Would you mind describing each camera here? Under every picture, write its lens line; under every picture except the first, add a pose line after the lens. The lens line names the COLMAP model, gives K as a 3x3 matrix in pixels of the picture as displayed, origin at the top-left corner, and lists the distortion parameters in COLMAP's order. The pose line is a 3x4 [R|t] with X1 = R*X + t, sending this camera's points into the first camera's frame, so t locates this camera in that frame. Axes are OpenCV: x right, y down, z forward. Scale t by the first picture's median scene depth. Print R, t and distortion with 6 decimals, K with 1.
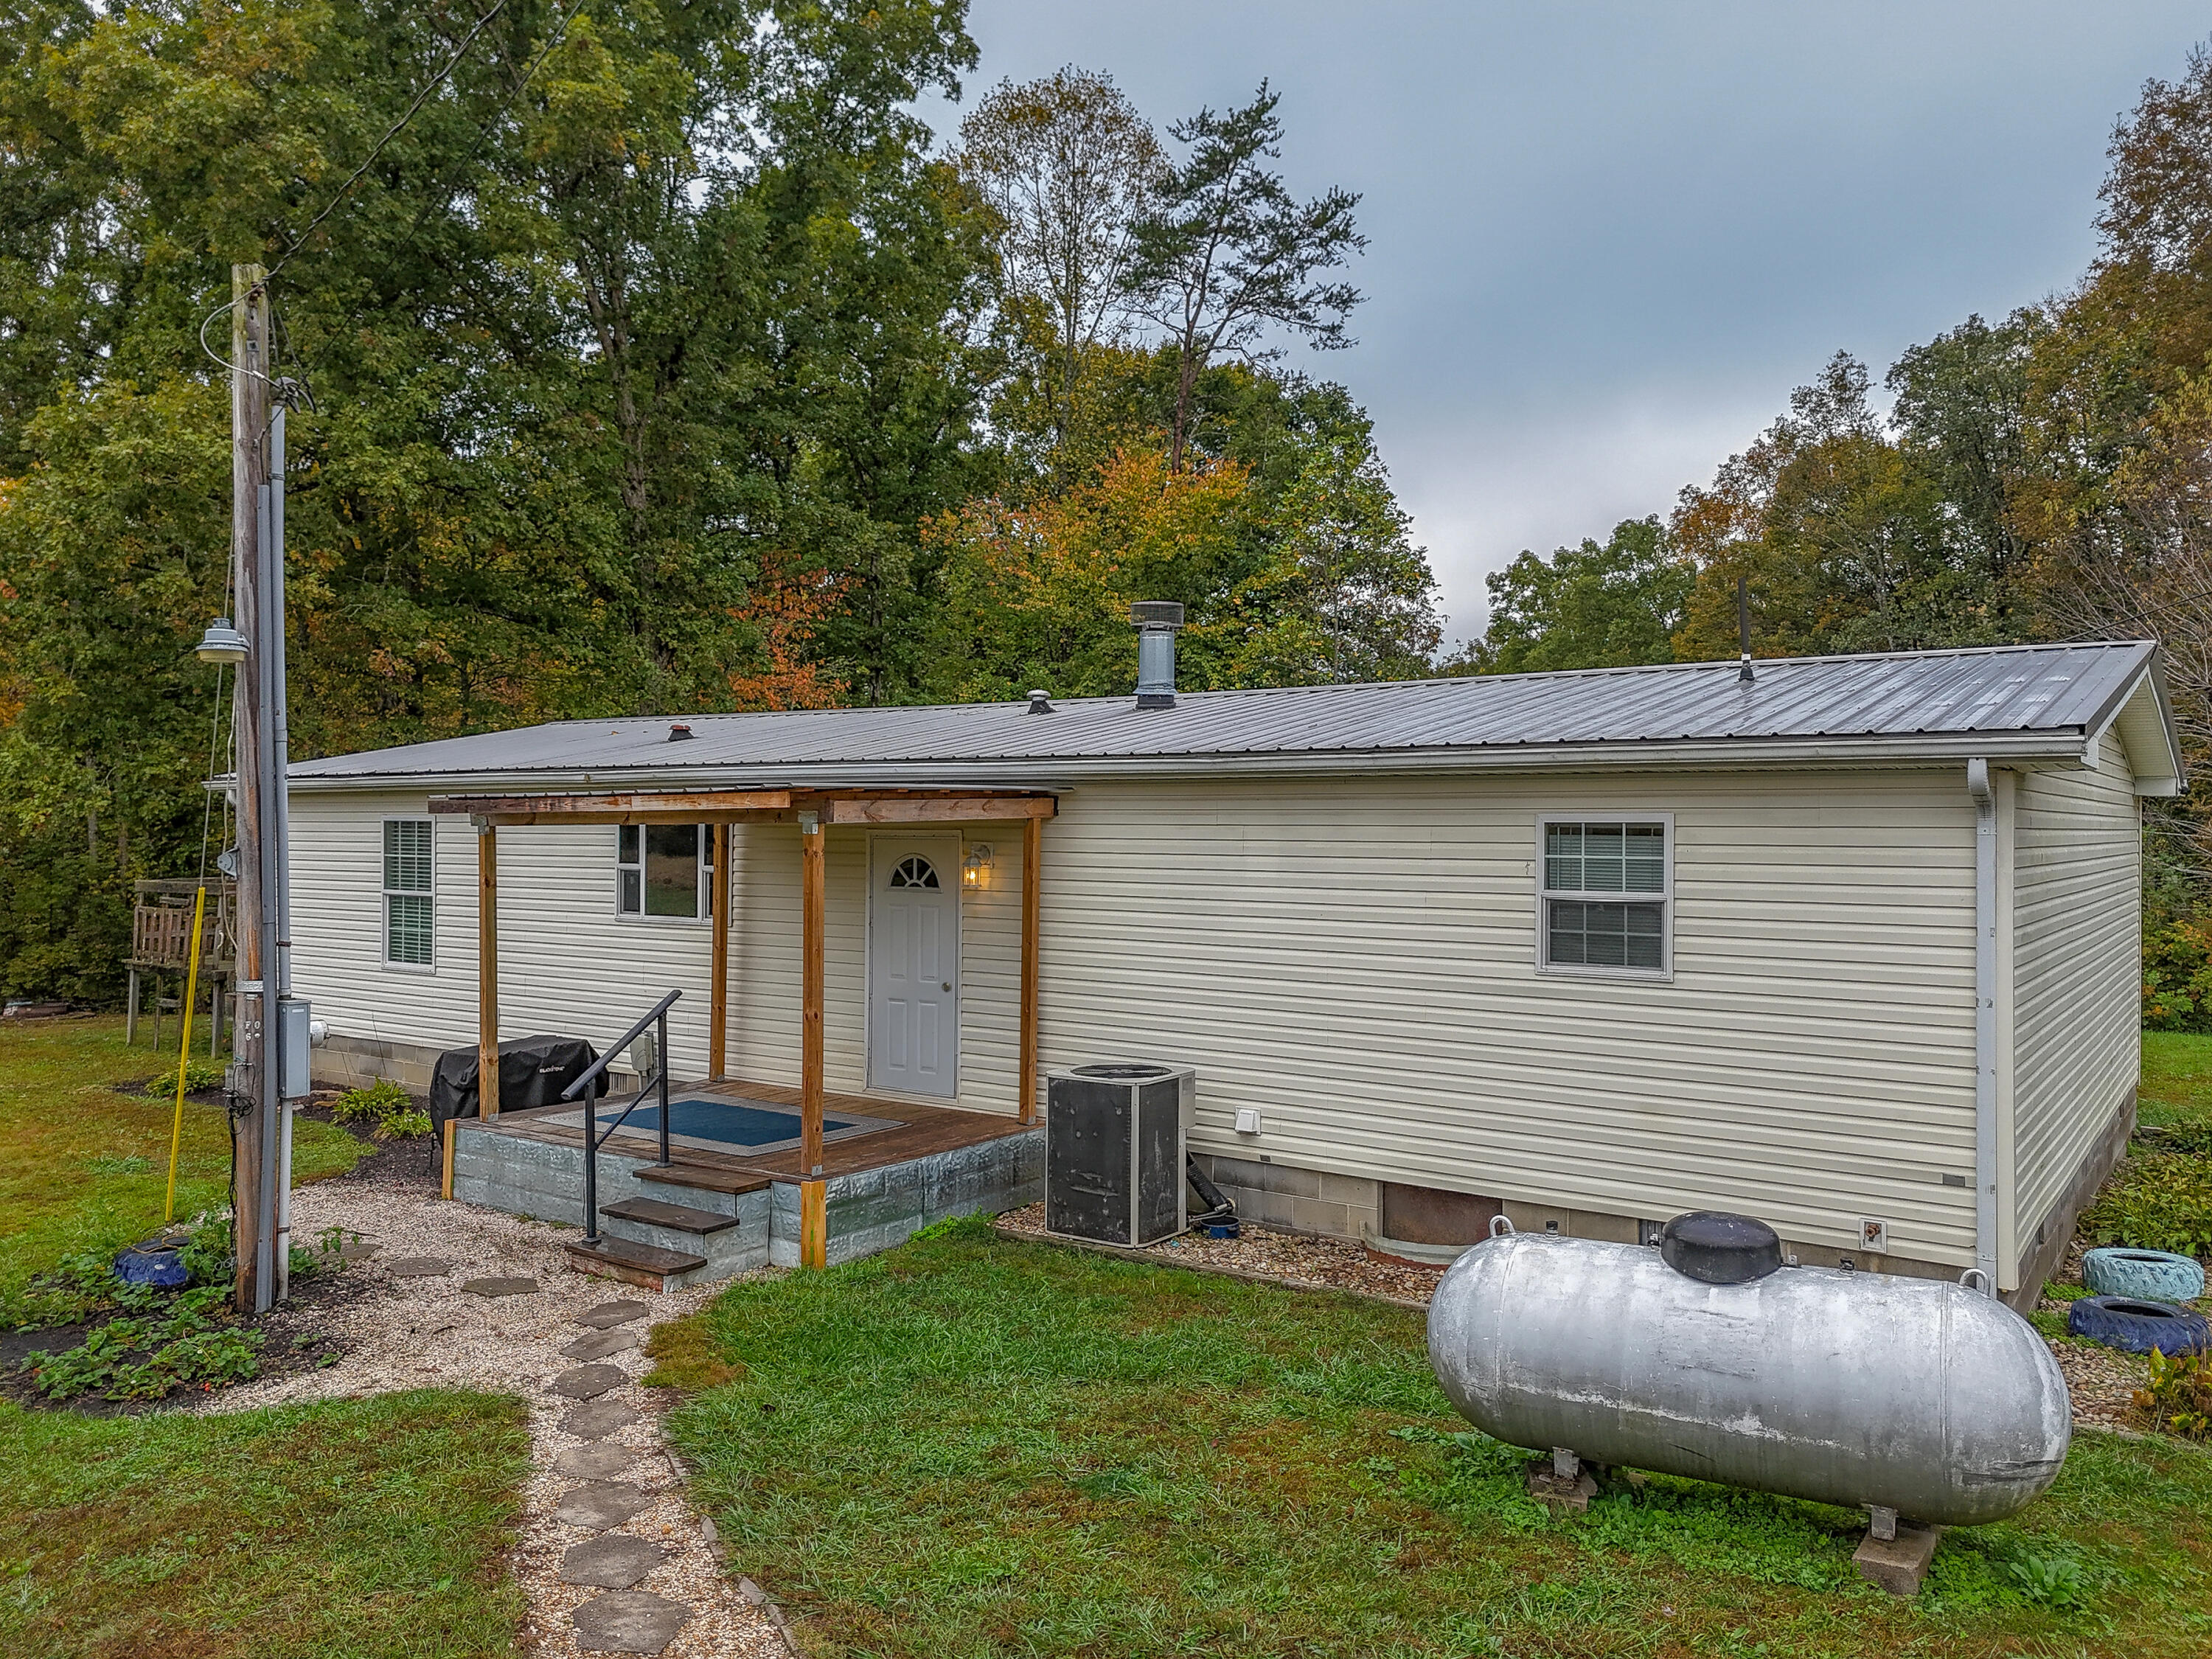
lens RADIAL K [[1626.1, 0, 1101.0], [0, 1626.1, 830.6], [0, 0, 1]] dist [0.091236, -0.100539]
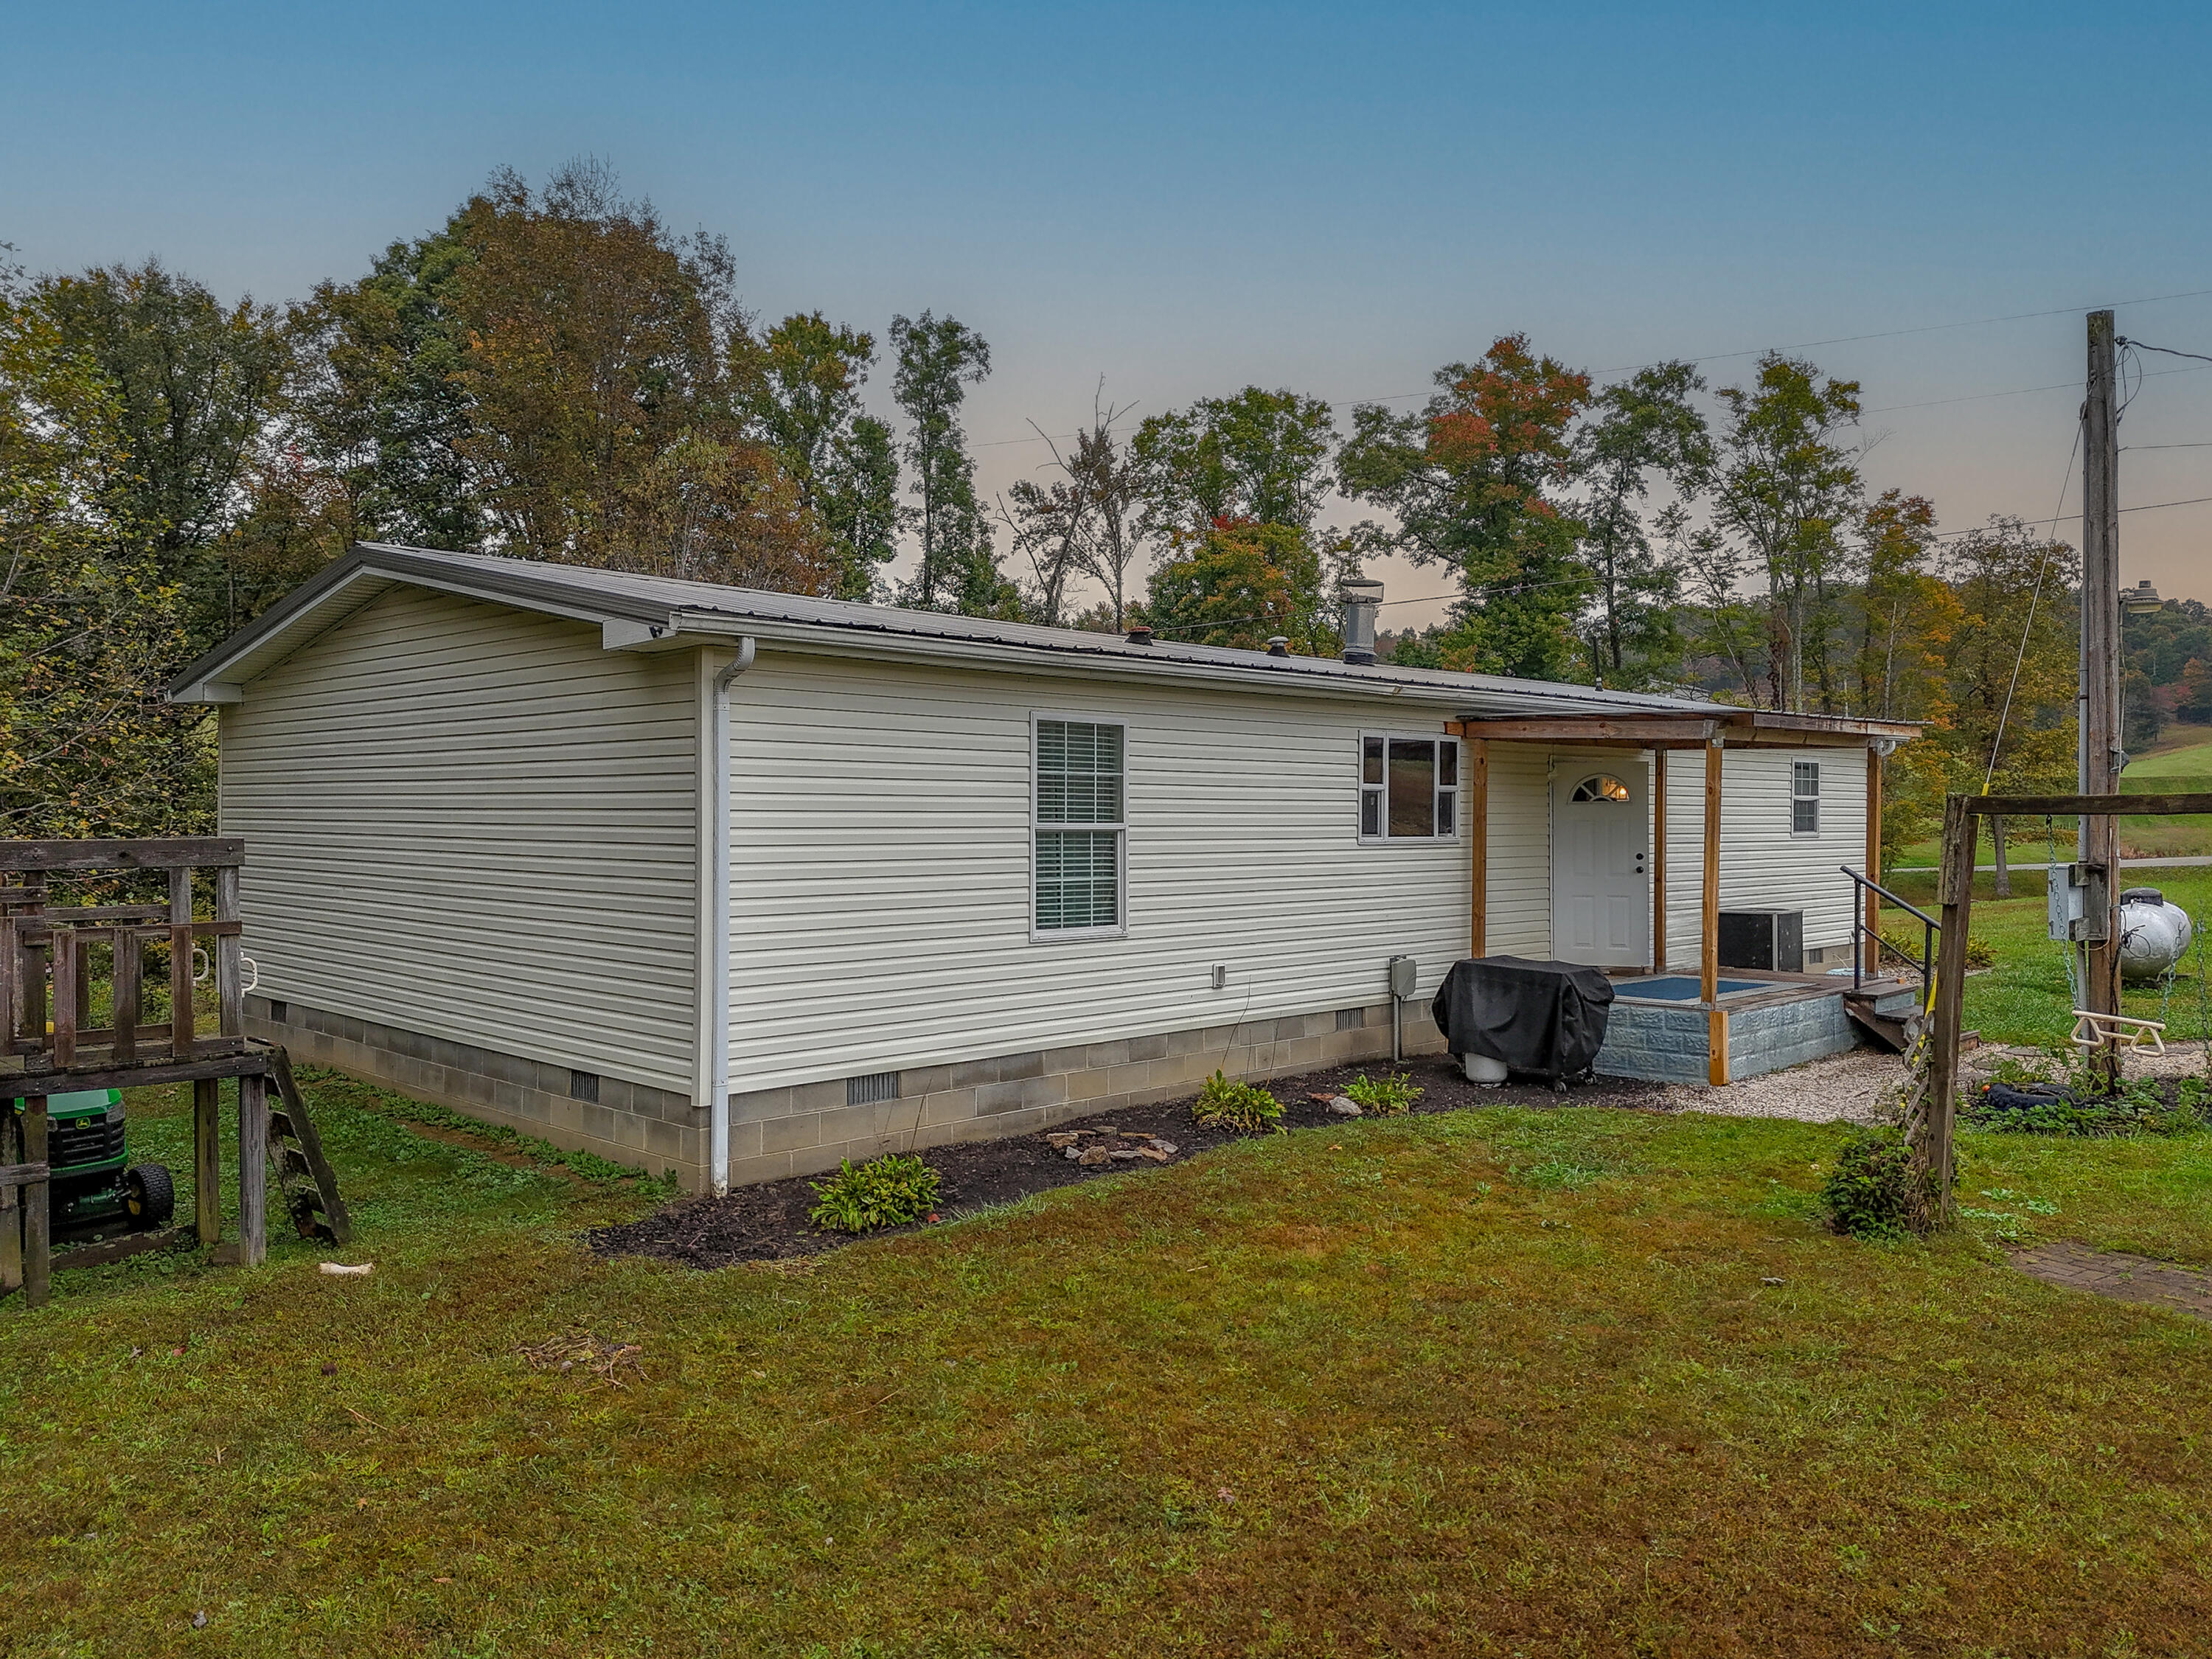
lens RADIAL K [[1626.1, 0, 1101.0], [0, 1626.1, 830.6], [0, 0, 1]] dist [0.091236, -0.100539]
pose [[0.159321, -0.011803, 0.987156, -1.453962], [0.002851, 0.999930, 0.011496, 0.041936], [-0.987223, 0.000983, 0.159344, 1.168508]]
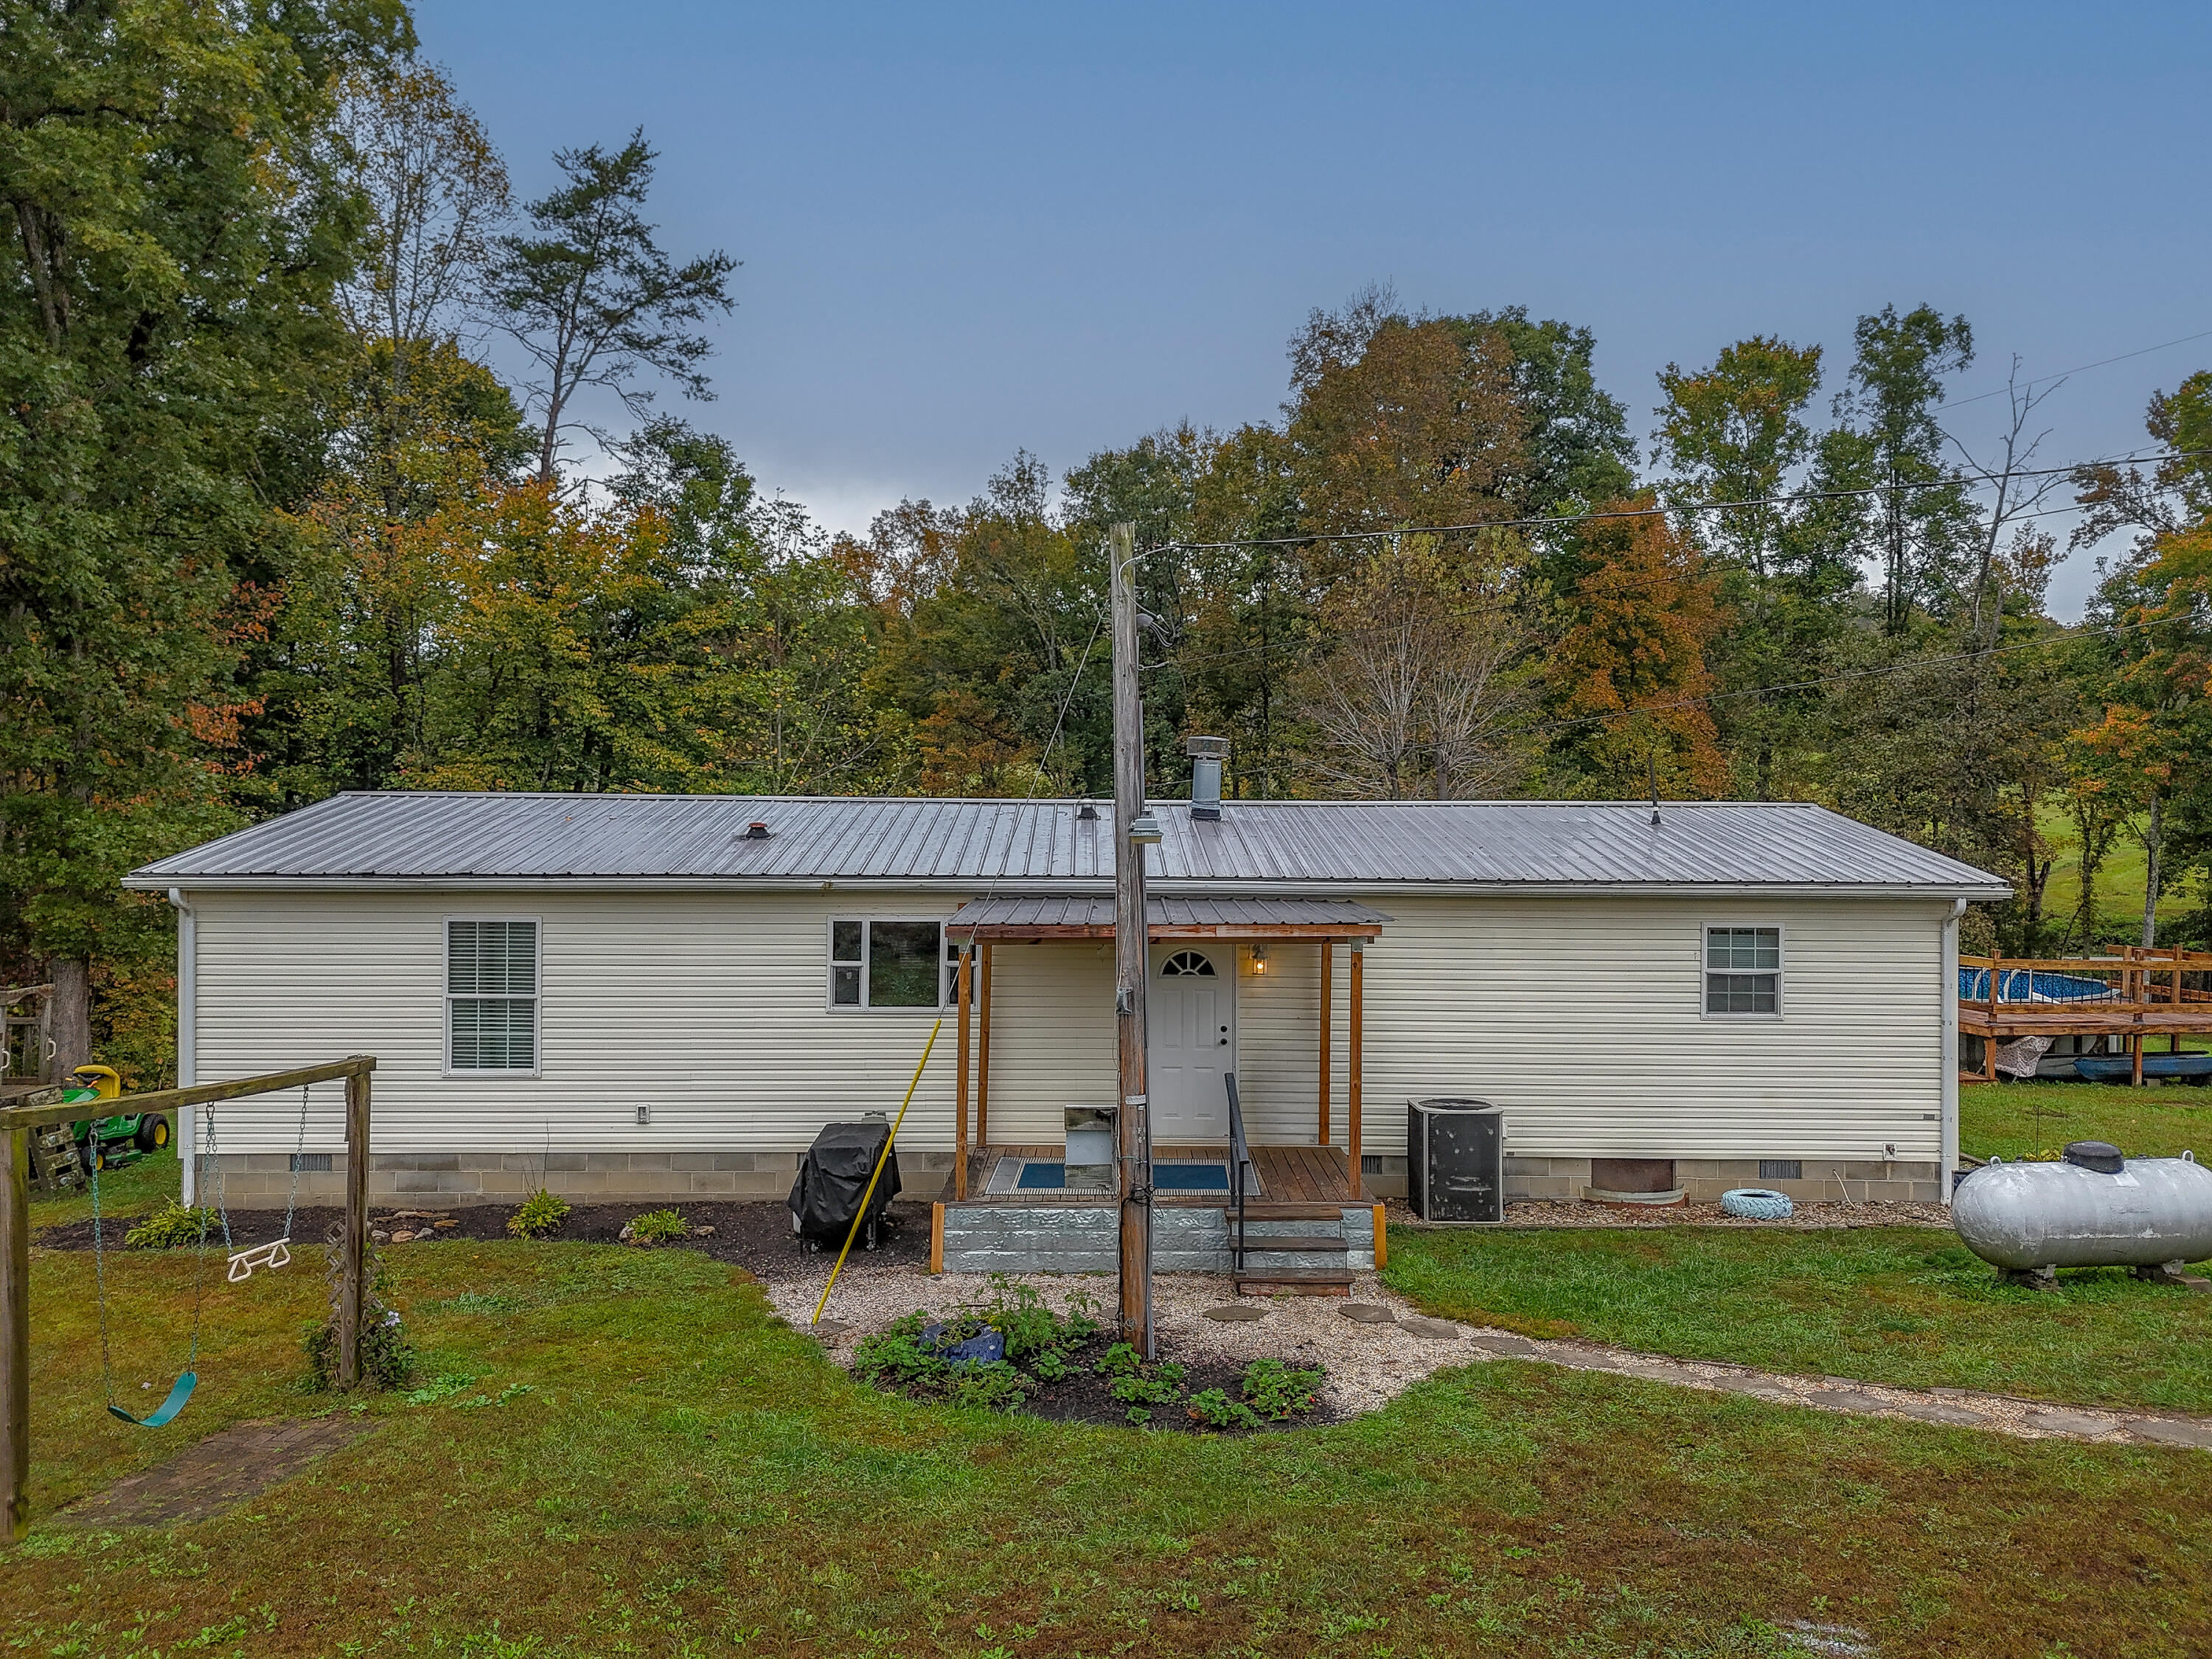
lens RADIAL K [[1626.1, 0, 1101.0], [0, 1626.1, 830.6], [0, 0, 1]] dist [0.091236, -0.100539]
pose [[0.814047, -0.002133, 0.580794, -0.915344], [-0.000104, 0.999993, 0.003818, -0.083663], [-0.580798, -0.003169, 0.814041, 0.006455]]
